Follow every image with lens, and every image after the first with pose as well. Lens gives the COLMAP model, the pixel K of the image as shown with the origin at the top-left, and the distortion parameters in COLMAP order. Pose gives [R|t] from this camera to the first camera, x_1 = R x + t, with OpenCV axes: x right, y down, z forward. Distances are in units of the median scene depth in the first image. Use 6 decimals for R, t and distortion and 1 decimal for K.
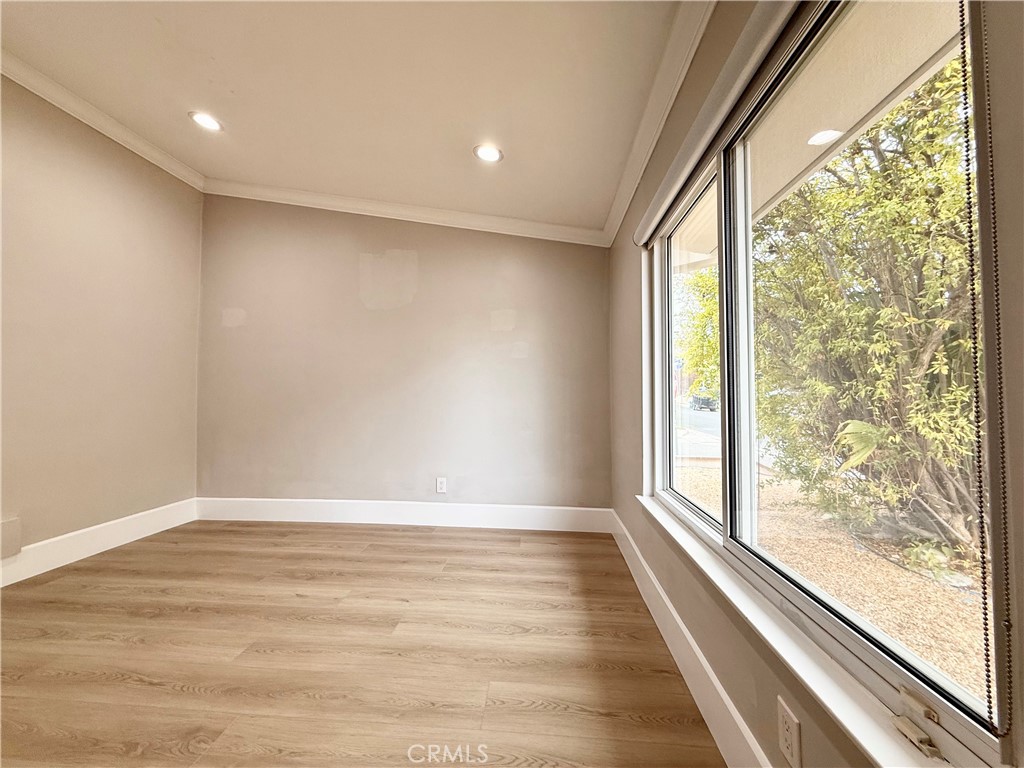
lens RADIAL K [[407.7, 0, 513.0], [0, 407.7, 385.4], [0, 0, 1]] dist [-0.000224, 0.000108]
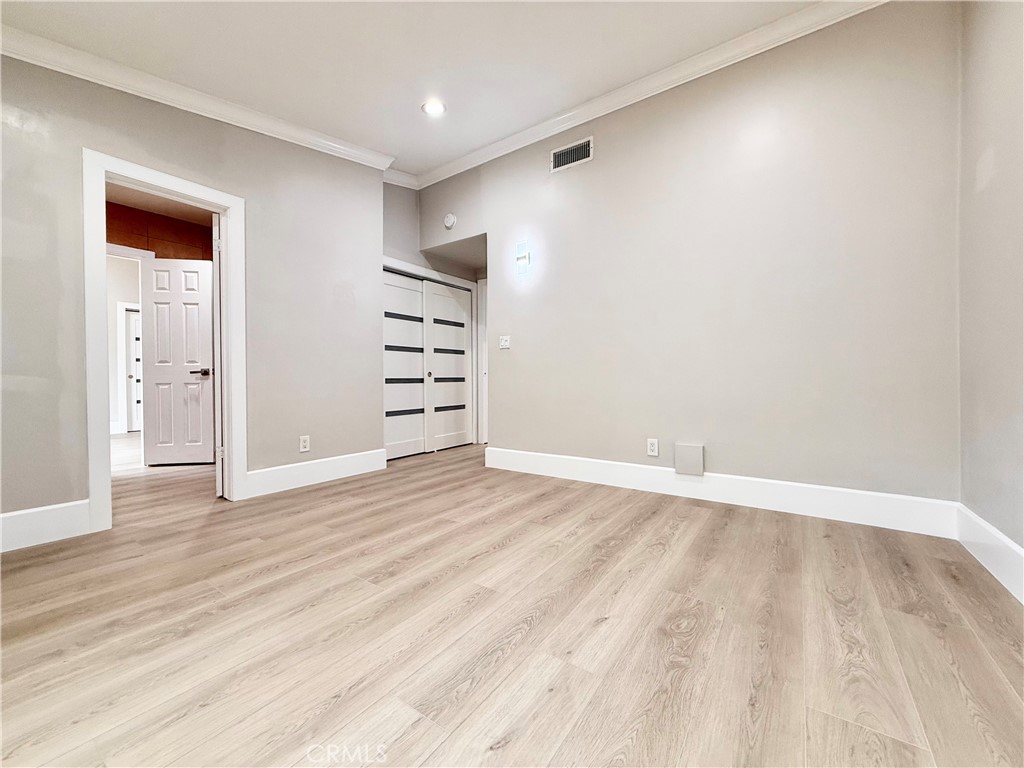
lens RADIAL K [[407.7, 0, 508.9], [0, 407.7, 380.9], [0, 0, 1]] dist [-0.000224, 0.000108]
pose [[-0.513543, 0.003950, -0.858055, 0.087107], [0.026376, 0.999590, -0.011184, 0.128667], [0.857658, -0.028375, -0.513437, 1.083009]]
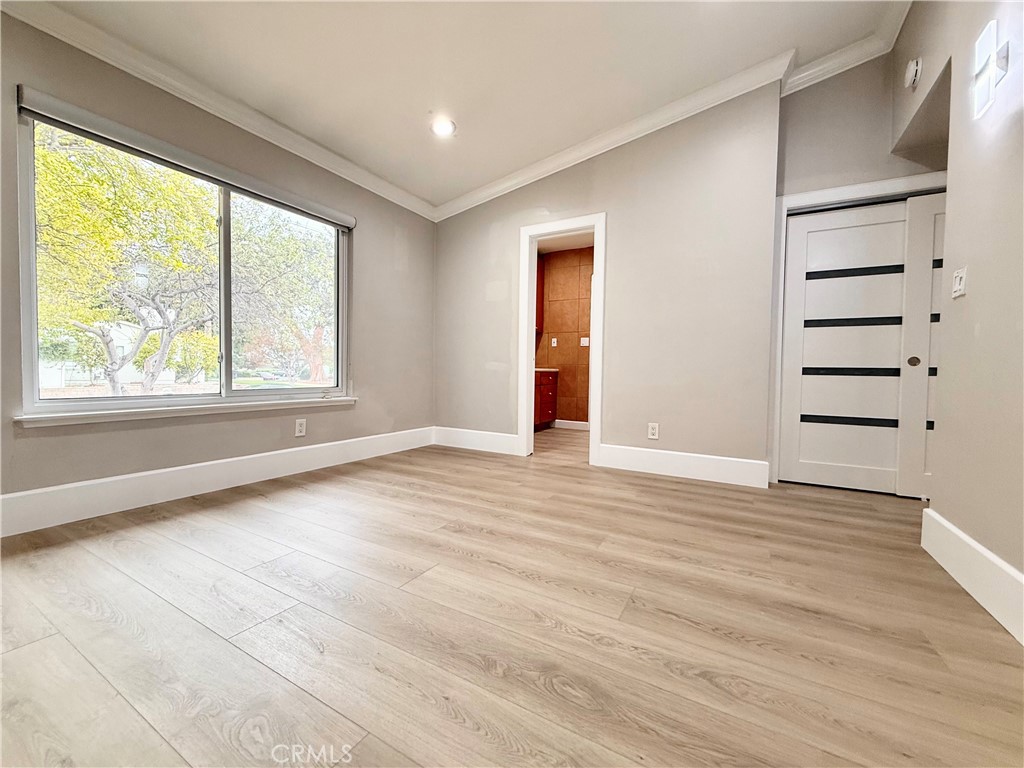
lens RADIAL K [[407.7, 0, 511.2], [0, 407.7, 381.5], [0, 0, 1]] dist [-0.000224, 0.000108]
pose [[-0.905648, -0.029759, 0.422985, -0.842850], [-0.032952, 0.999457, -0.000237, 0.155578], [-0.422748, -0.014153, -0.906137, 1.218282]]
